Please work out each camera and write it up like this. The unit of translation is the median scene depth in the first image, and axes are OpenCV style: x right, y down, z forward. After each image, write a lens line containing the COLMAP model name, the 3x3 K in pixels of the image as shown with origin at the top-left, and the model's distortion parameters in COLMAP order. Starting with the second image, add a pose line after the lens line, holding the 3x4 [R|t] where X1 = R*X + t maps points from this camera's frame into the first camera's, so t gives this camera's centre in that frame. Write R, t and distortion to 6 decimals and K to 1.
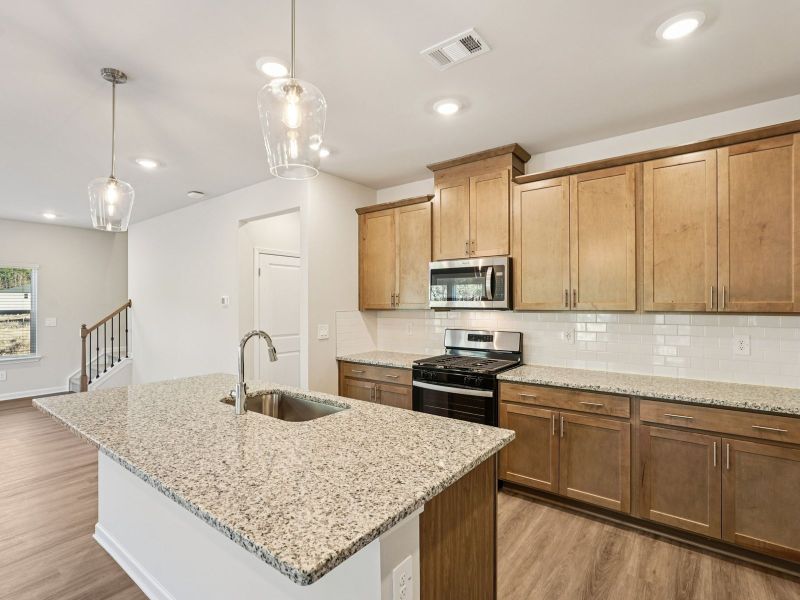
lens RADIAL K [[396.6, 0, 401.1], [0, 396.6, 299.5], [0, 0, 1]] dist [-0.009300, 0.002827]
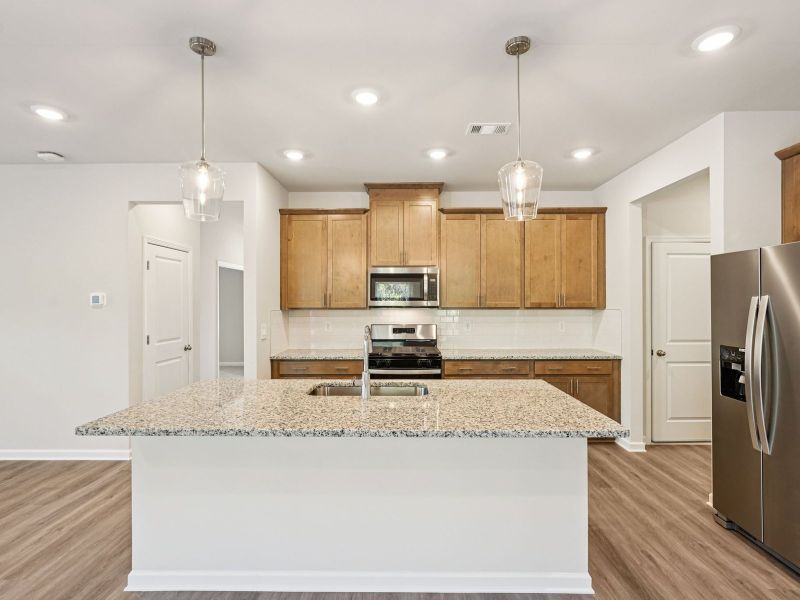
lens RADIAL K [[396.6, 0, 400.7], [0, 396.6, 298.8], [0, 0, 1]] dist [-0.009300, 0.002827]
pose [[0.802462, 0.007175, 0.596661, -0.538694], [-0.005756, 0.999974, -0.004283, 0.002794], [-0.596676, 0.000003, 0.802482, 0.011372]]
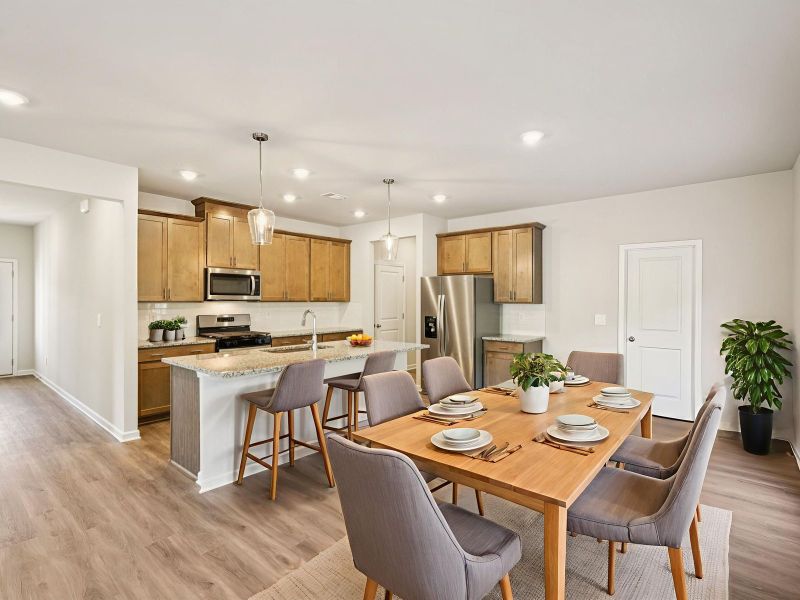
lens RADIAL K [[396.6, 0, 396.8], [0, 396.6, 300.7], [0, 0, 1]] dist [-0.009300, 0.002827]
pose [[0.044865, -0.002706, 0.998989, -1.278454], [-0.012544, 0.999916, 0.003271, 0.010287], [-0.998914, -0.012678, 0.044827, 0.268125]]
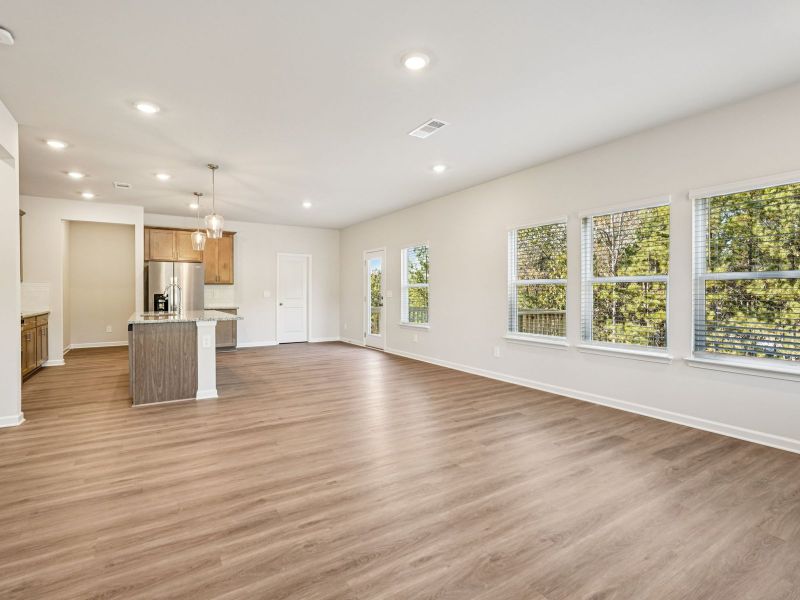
lens RADIAL K [[396.6, 0, 401.4], [0, 396.6, 296.2], [0, 0, 1]] dist [-0.009300, 0.002827]
pose [[-0.941558, 0.004377, 0.336824, -1.449737], [0.004108, 0.999990, -0.001512, 0.091139], [-0.336827, -0.000040, -0.941567, 1.603710]]
